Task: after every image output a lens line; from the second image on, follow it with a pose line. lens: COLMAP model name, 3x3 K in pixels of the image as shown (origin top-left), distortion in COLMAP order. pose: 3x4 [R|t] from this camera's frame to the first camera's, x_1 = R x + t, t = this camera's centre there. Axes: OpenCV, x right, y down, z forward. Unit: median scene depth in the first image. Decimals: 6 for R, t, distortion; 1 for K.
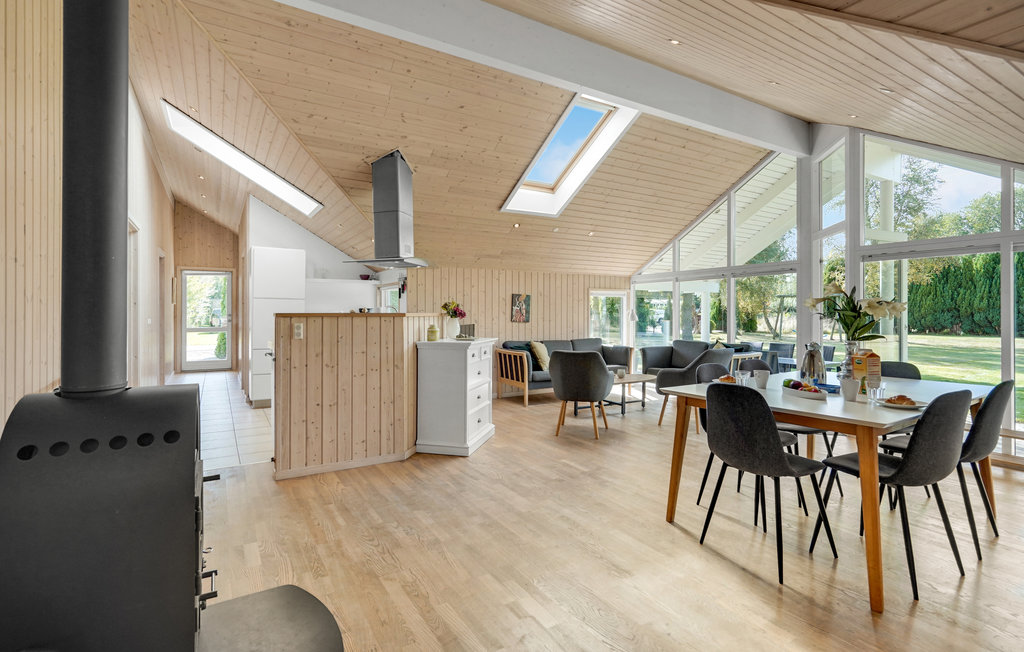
lens RADIAL K [[480.6, 0, 511.1], [0, 480.6, 309.9], [0, 0, 1]] dist [0.002694, 0.000235]
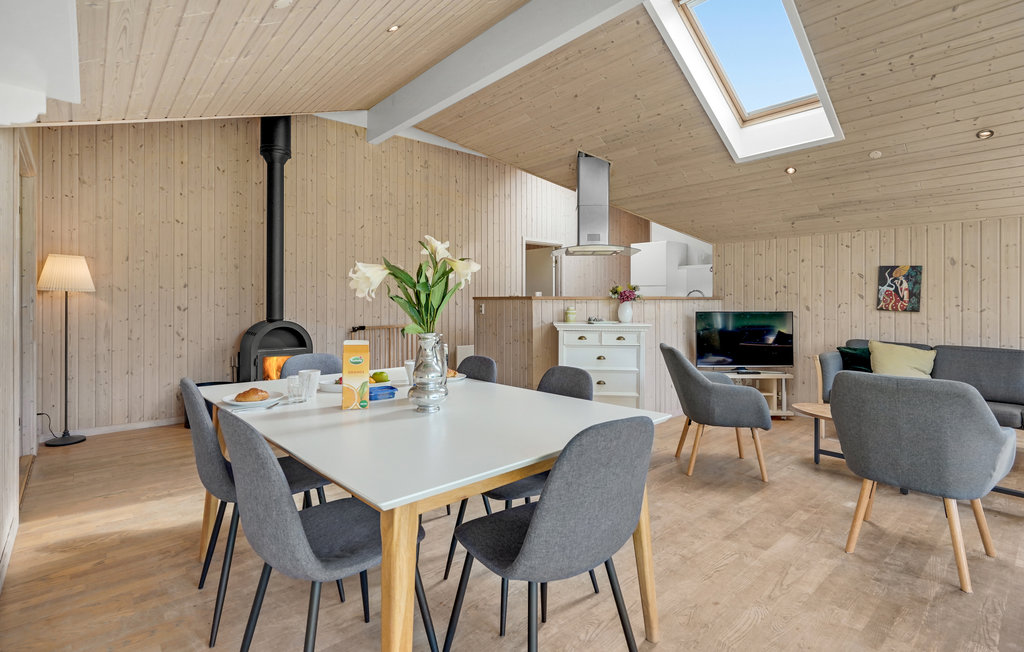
lens RADIAL K [[480.6, 0, 511.1], [0, 480.6, 309.9], [0, 0, 1]] dist [0.002694, 0.000235]
pose [[0.175662, 0.016030, -0.984320, 0.533695], [0.003987, 0.999848, 0.016995, 0.011280], [0.984442, -0.006909, 0.175571, 0.407801]]
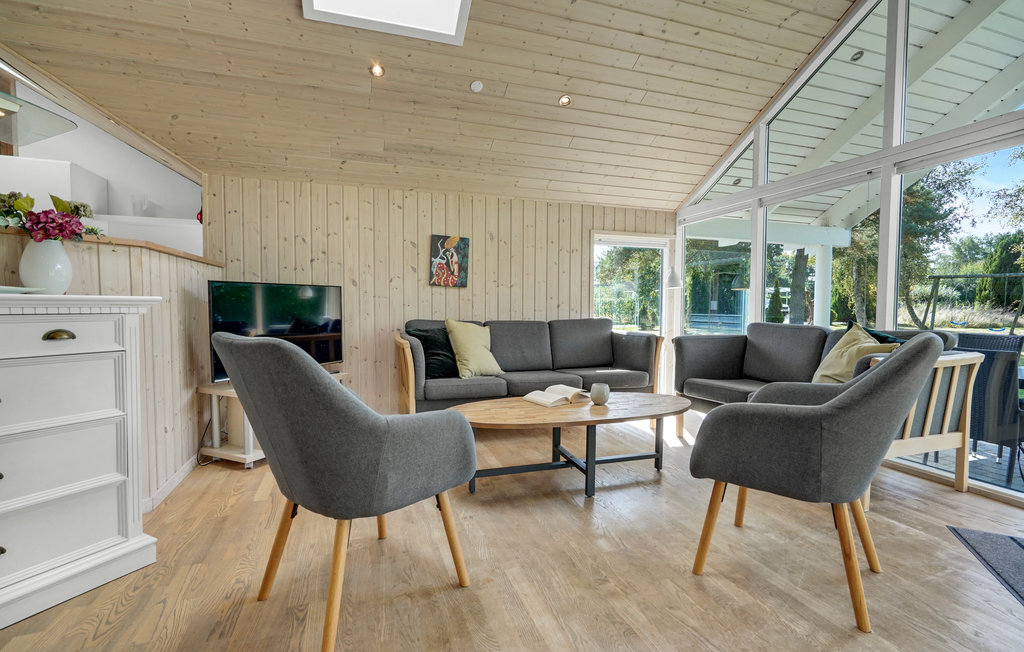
lens RADIAL K [[463.8, 0, 511.4], [0, 463.8, 320.4], [0, 0, 1]] dist [-0.000783, -0.000187]
pose [[0.978217, 0.009995, -0.207343, 0.200428], [-0.002048, 0.999256, 0.038507, 0.043306], [0.207573, -0.037244, 0.977510, 0.490585]]
